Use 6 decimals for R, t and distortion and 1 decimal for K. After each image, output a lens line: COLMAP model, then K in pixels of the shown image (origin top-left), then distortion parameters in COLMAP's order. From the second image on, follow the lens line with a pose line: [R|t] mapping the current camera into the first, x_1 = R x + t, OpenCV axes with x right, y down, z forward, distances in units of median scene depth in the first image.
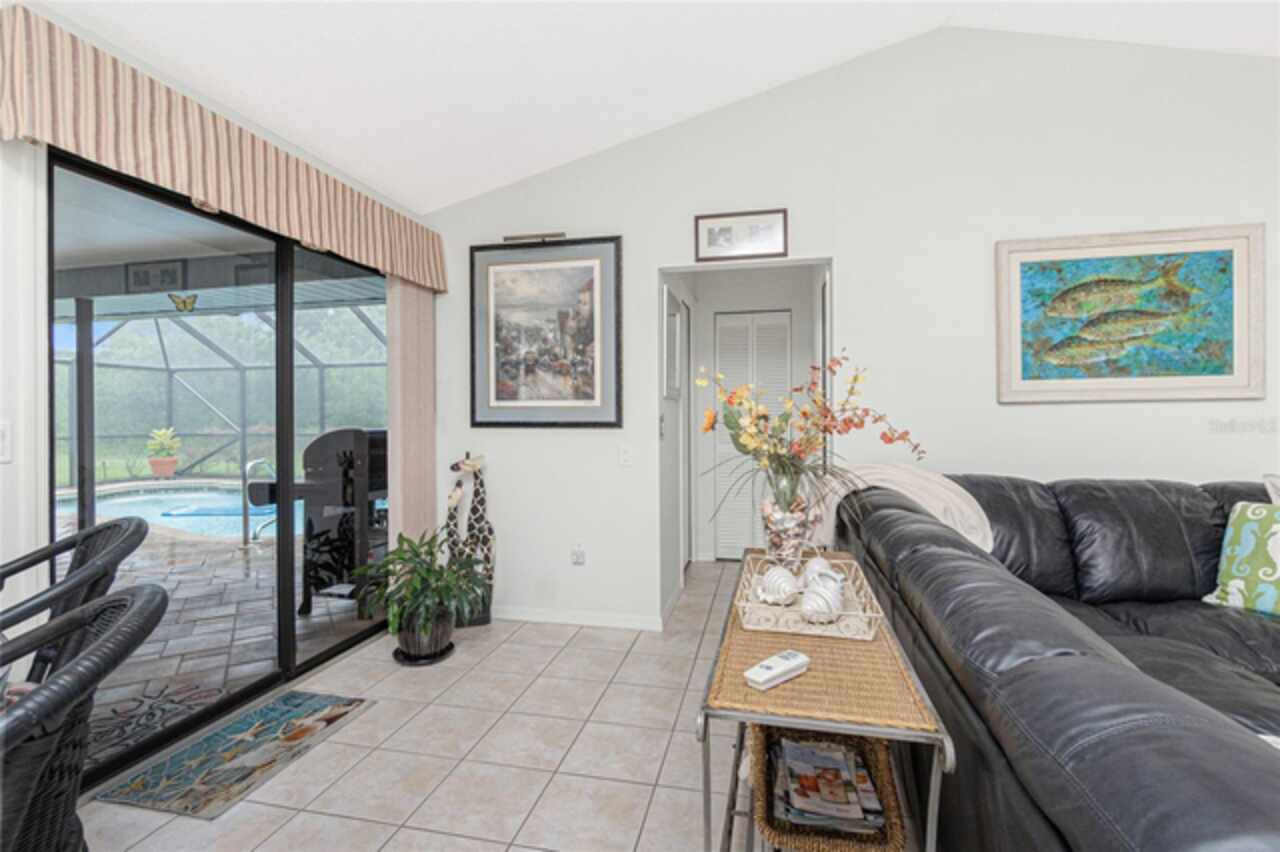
lens RADIAL K [[586.0, 0, 639.4], [0, 586.0, 417.0], [0, 0, 1]] dist [-0.013520, 0.002844]
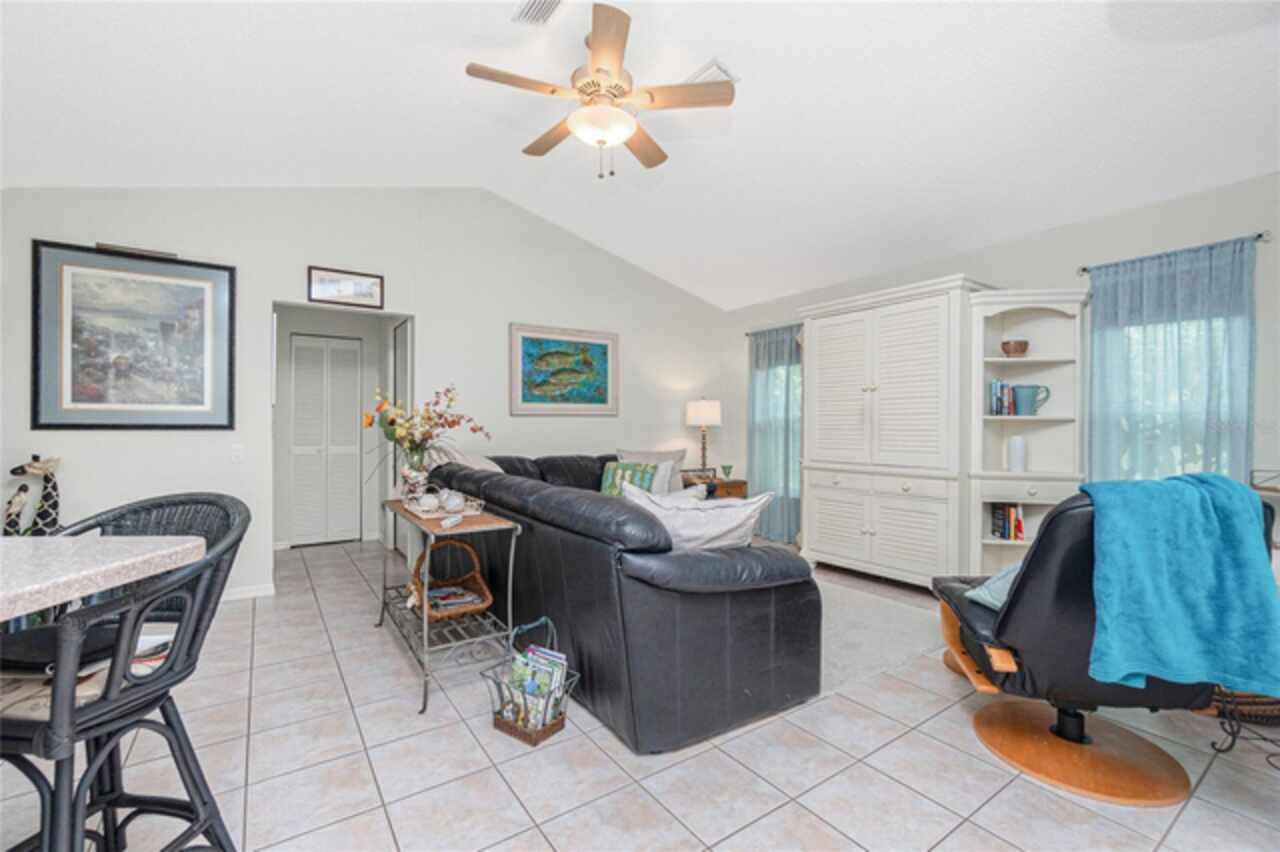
lens RADIAL K [[543.7, 0, 641.0], [0, 543.7, 427.0], [0, 0, 1]] dist [-0.008120, 0.000894]
pose [[0.677757, 0.005378, 0.735266, -0.308186], [-0.002123, 0.999983, -0.005357, 0.019026], [-0.735283, 0.002070, 0.677757, -0.380522]]
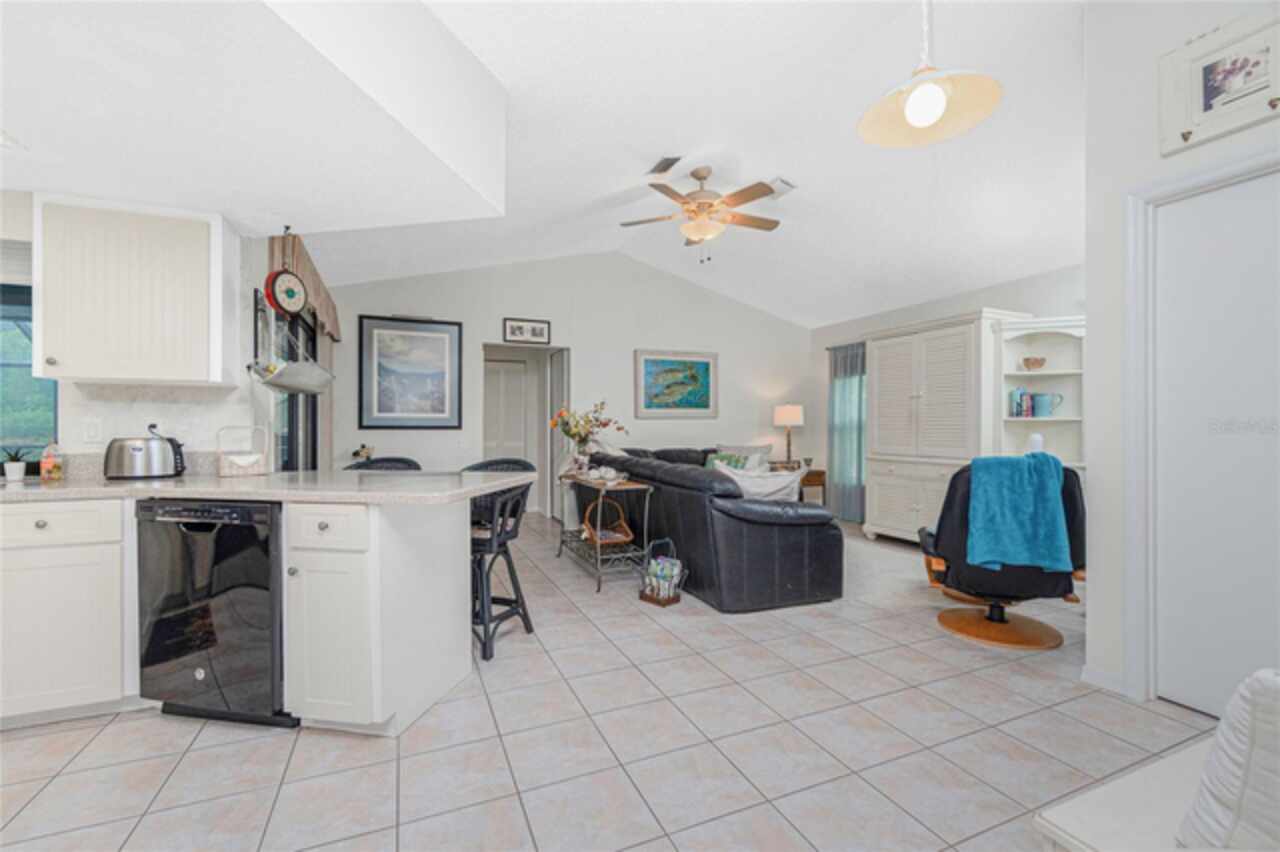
lens RADIAL K [[543.7, 0, 640.4], [0, 543.7, 427.6], [0, 0, 1]] dist [-0.008120, 0.000894]
pose [[0.808767, 0.003542, 0.588119, -0.632721], [-0.001164, 0.999990, -0.004421, 0.022715], [-0.588128, 0.002891, 0.808763, -0.749575]]
